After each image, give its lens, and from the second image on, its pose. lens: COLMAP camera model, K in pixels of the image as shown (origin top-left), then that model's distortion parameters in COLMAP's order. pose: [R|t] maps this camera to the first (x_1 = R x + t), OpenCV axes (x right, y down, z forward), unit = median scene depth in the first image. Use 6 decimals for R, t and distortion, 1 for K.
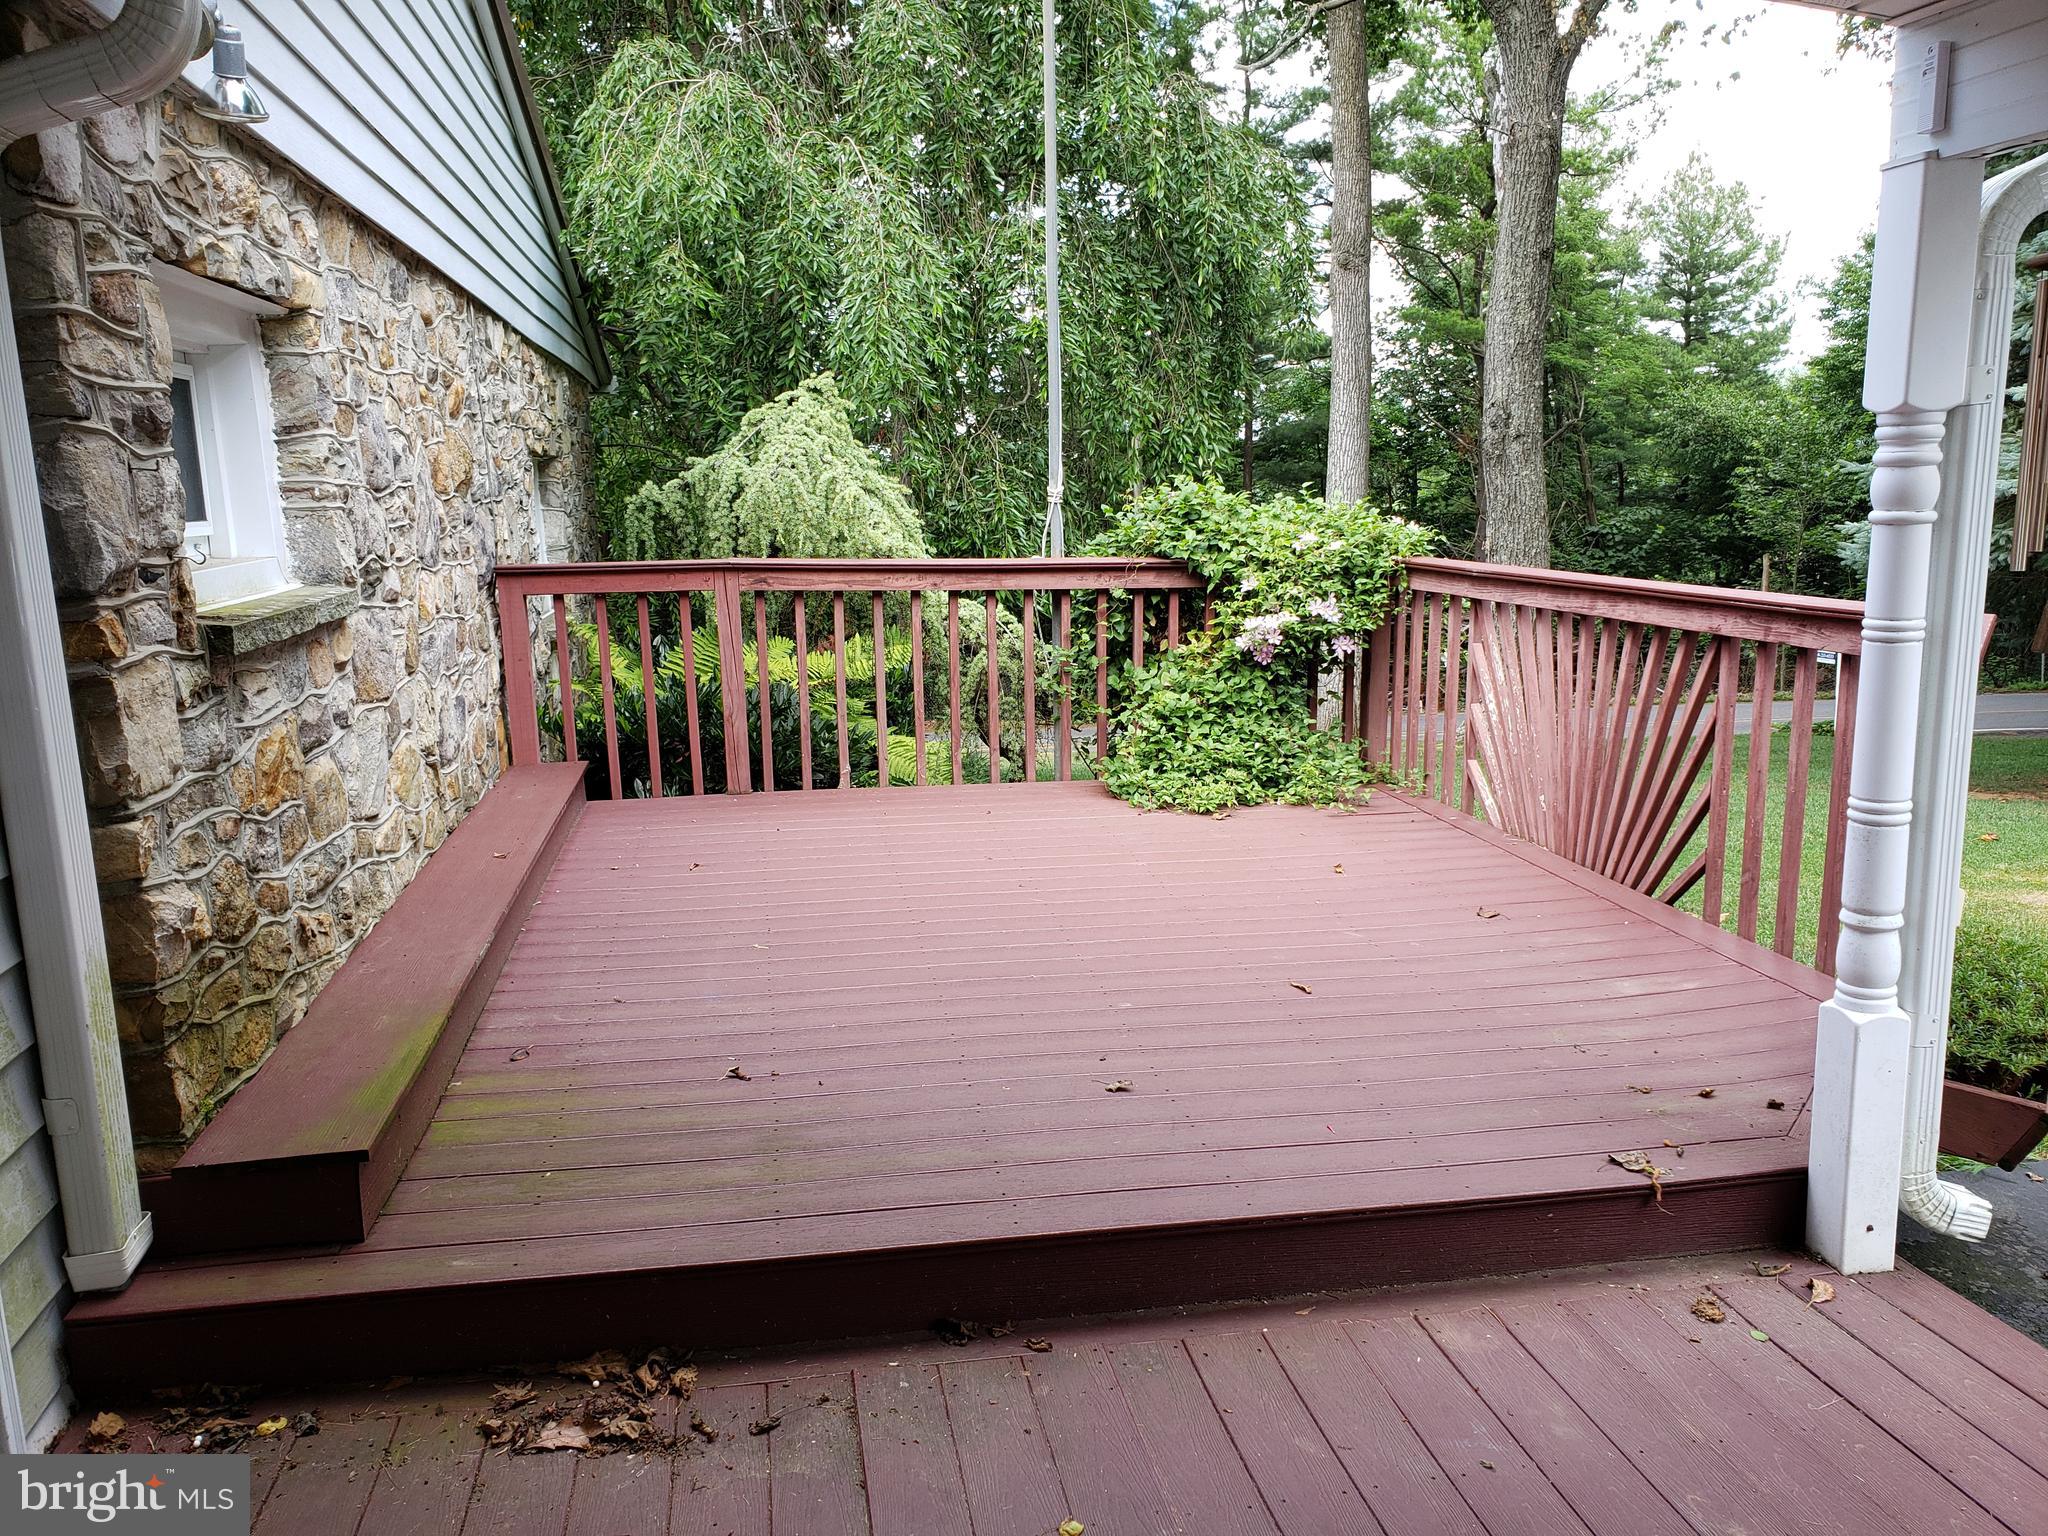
lens RADIAL K [[1592.9, 0, 1039.5], [0, 1592.9, 785.9], [0, 0, 1]] dist [0.021915, 0.000326]
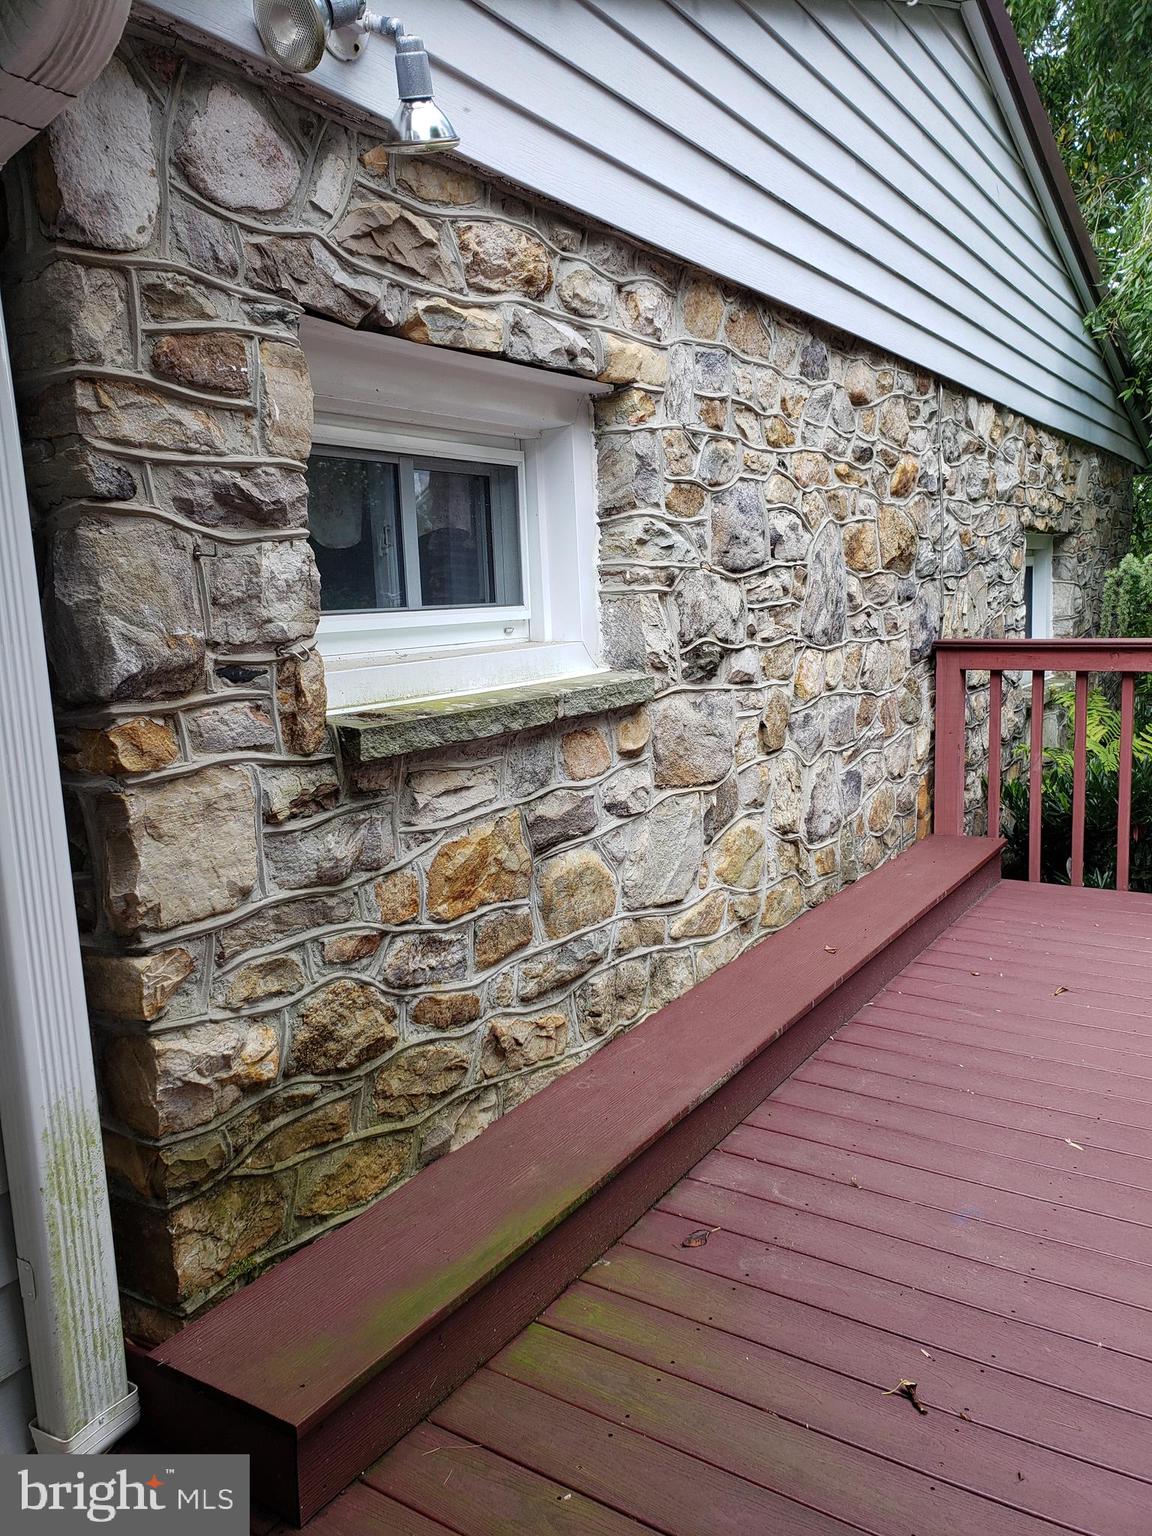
lens RADIAL K [[1194.6, 0, 587.3], [0, 1194.6, 776.8], [0, 0, 1]] dist [0.021915, 0.000326]
pose [[0.737142, 0.108616, -0.666951, 0.030051], [-0.112624, 0.992940, 0.037229, -0.093896], [0.666286, 0.047672, 0.744171, 0.492689]]
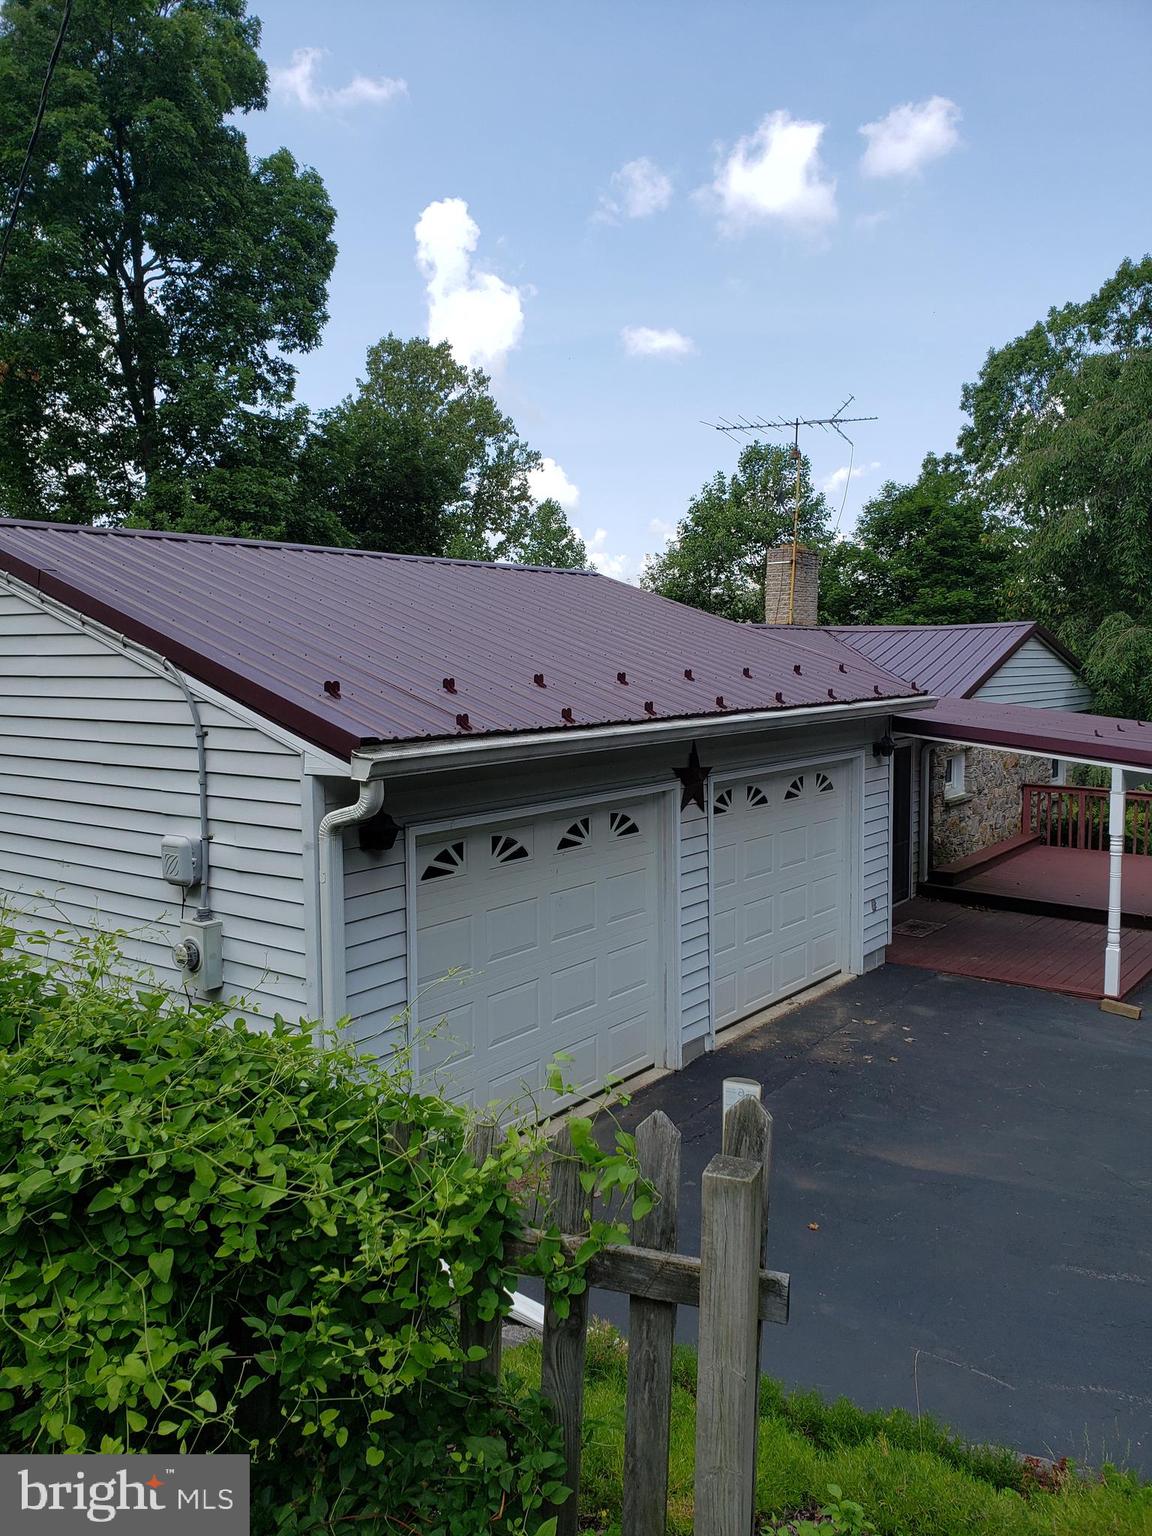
lens RADIAL K [[1194.6, 0, 575.4], [0, 1194.6, 770.2], [0, 0, 1]] dist [0.021915, 0.000326]
pose [[0.677613, 0.087166, -0.730235, 1.909884], [-0.144361, 0.989398, -0.015857, 0.070433], [0.721110, 0.116163, 0.683013, -3.278926]]
